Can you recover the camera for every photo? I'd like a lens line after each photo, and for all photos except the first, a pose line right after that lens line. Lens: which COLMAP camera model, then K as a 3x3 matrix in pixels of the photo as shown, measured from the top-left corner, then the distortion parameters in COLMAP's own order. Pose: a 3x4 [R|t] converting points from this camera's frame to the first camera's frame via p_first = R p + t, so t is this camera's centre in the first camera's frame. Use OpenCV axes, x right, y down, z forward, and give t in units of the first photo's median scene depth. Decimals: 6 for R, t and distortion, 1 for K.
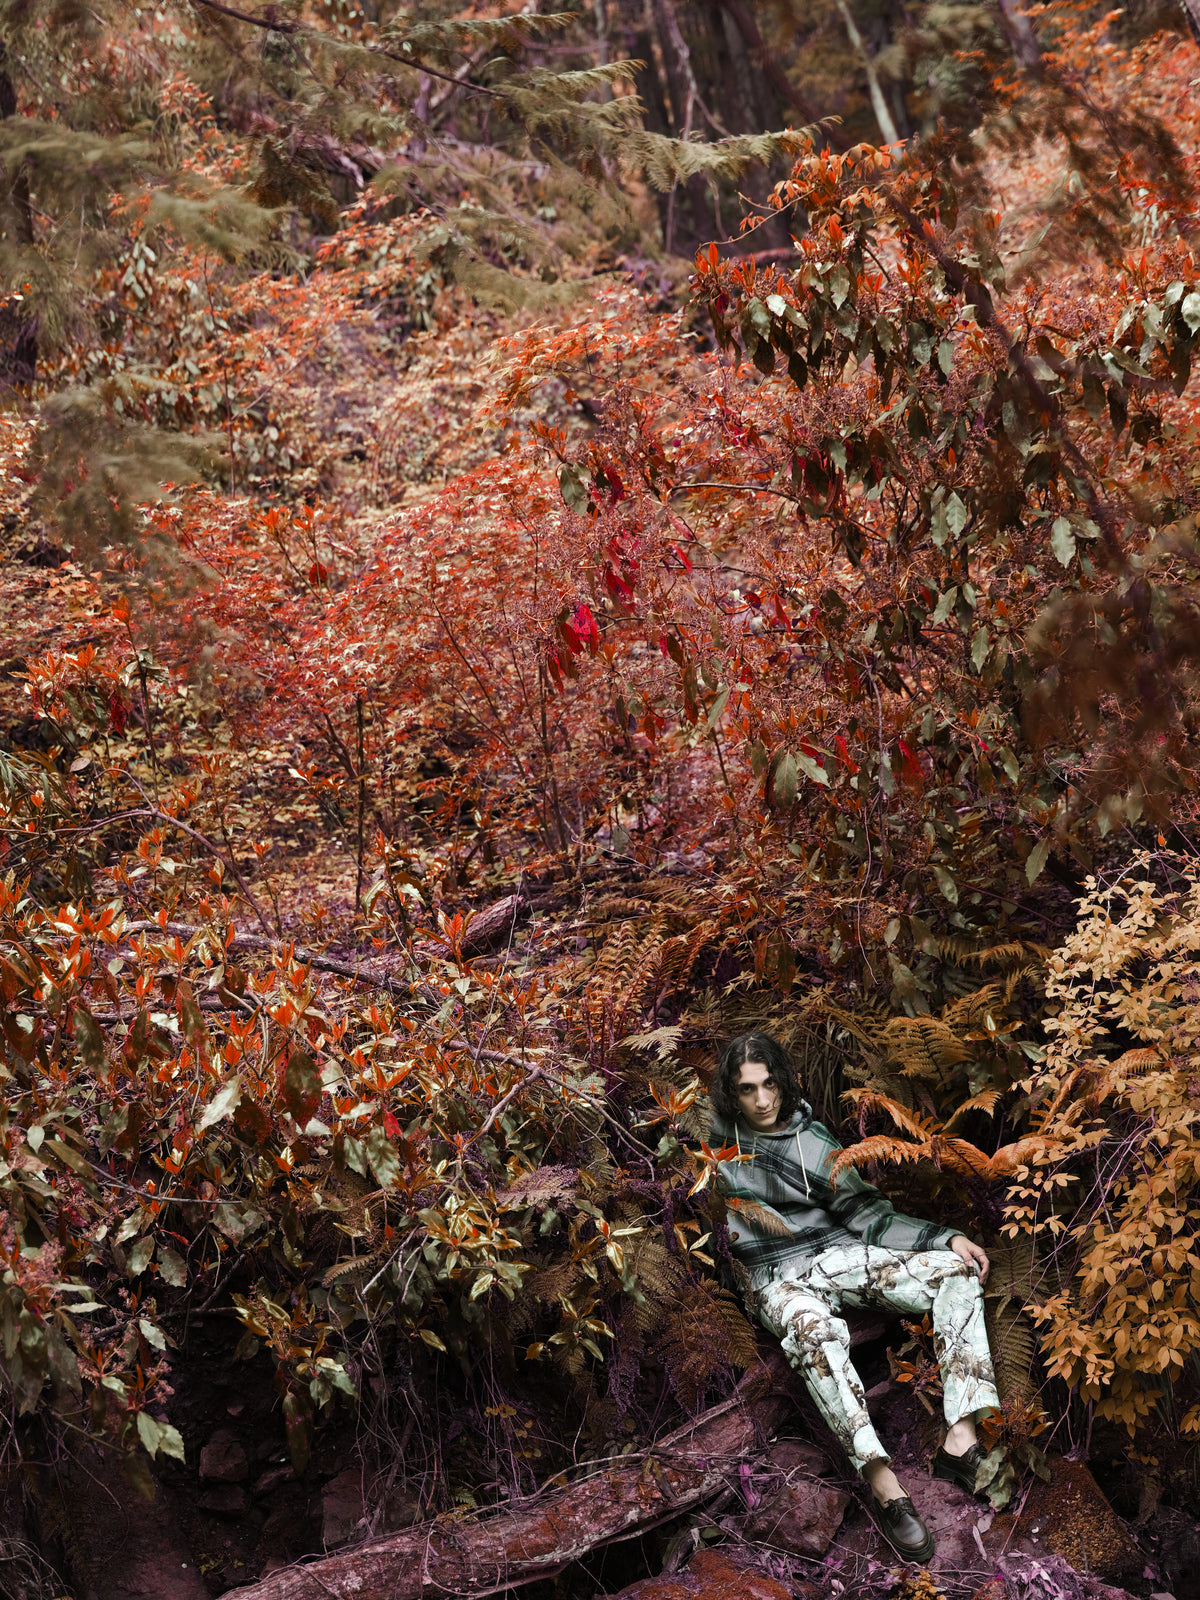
lens RADIAL K [[2515.1, 0, 600.0], [0, 2515.1, 800.0], [0, 0, 1]] dist [0.008743, -0.170447]
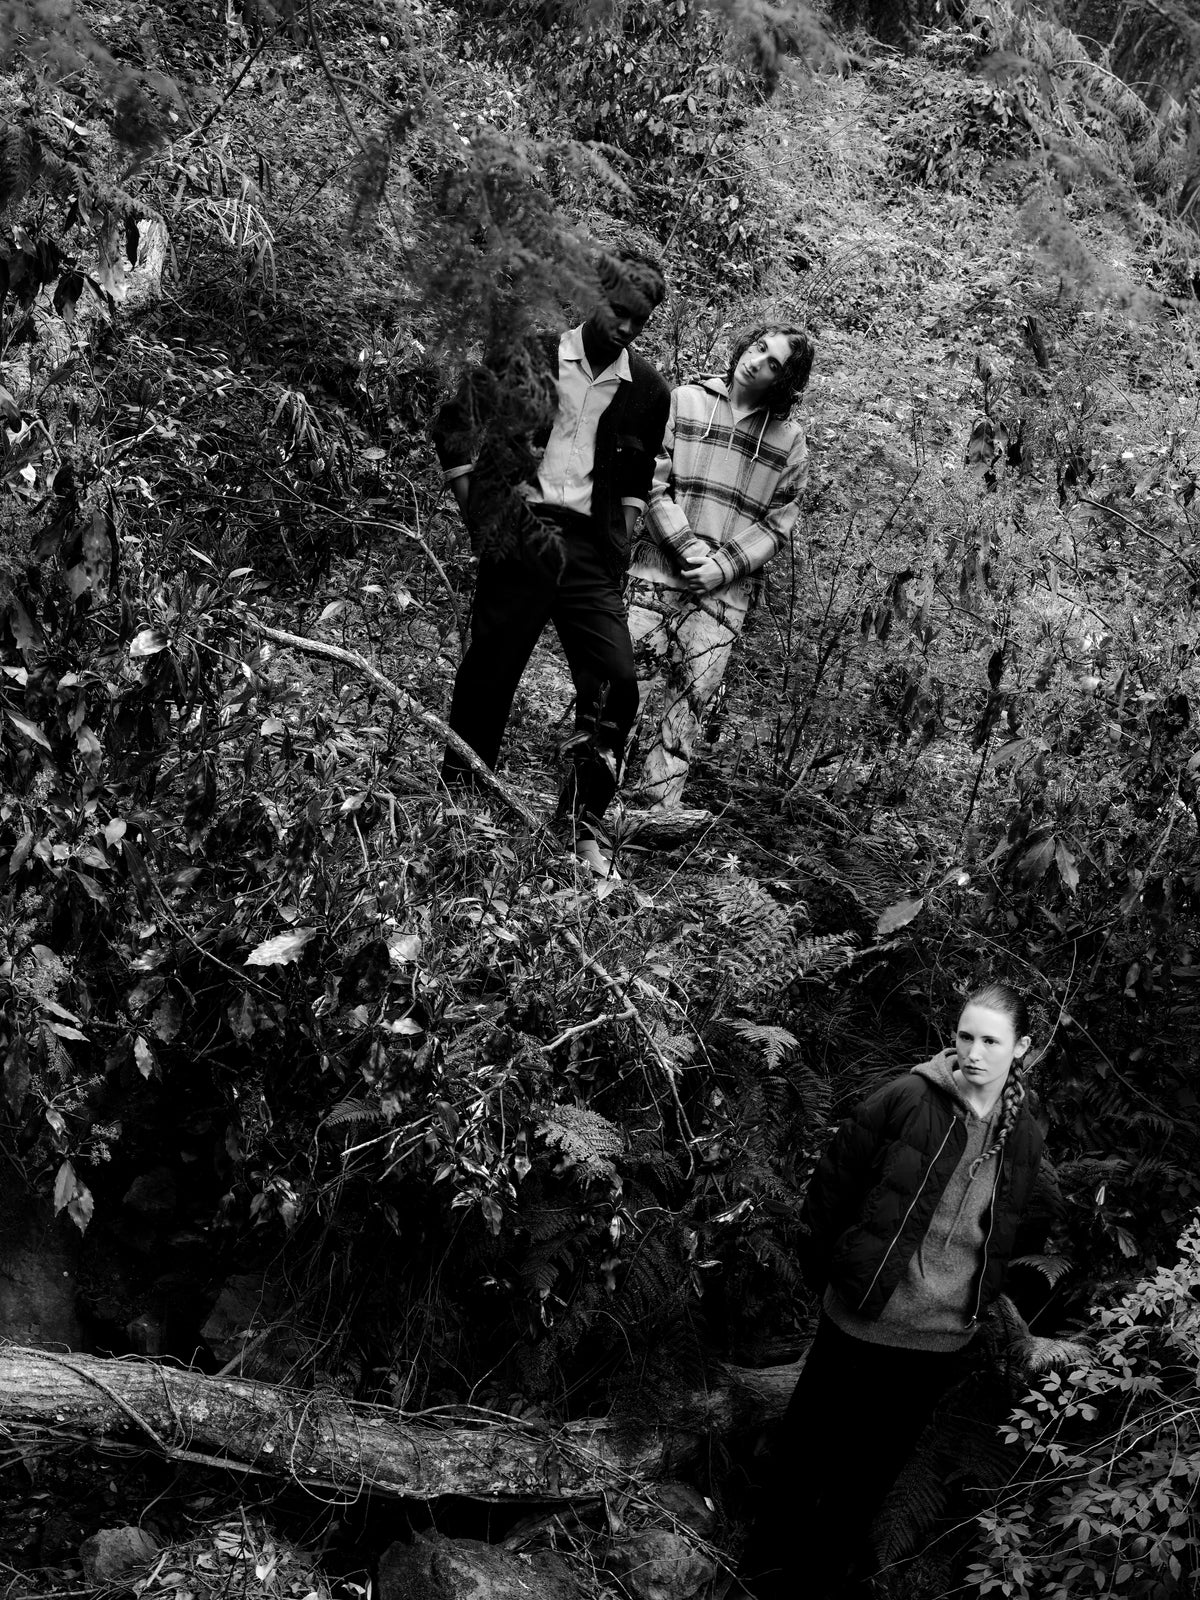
lens RADIAL K [[2515.1, 0, 600.0], [0, 2515.1, 800.0], [0, 0, 1]] dist [0.008743, -0.170447]
pose [[0.877683, 0.474765, -0.065358, -0.013599], [-0.468661, 0.878785, 0.089971, -0.038990], [0.100151, -0.048335, 0.993798, 0.101714]]
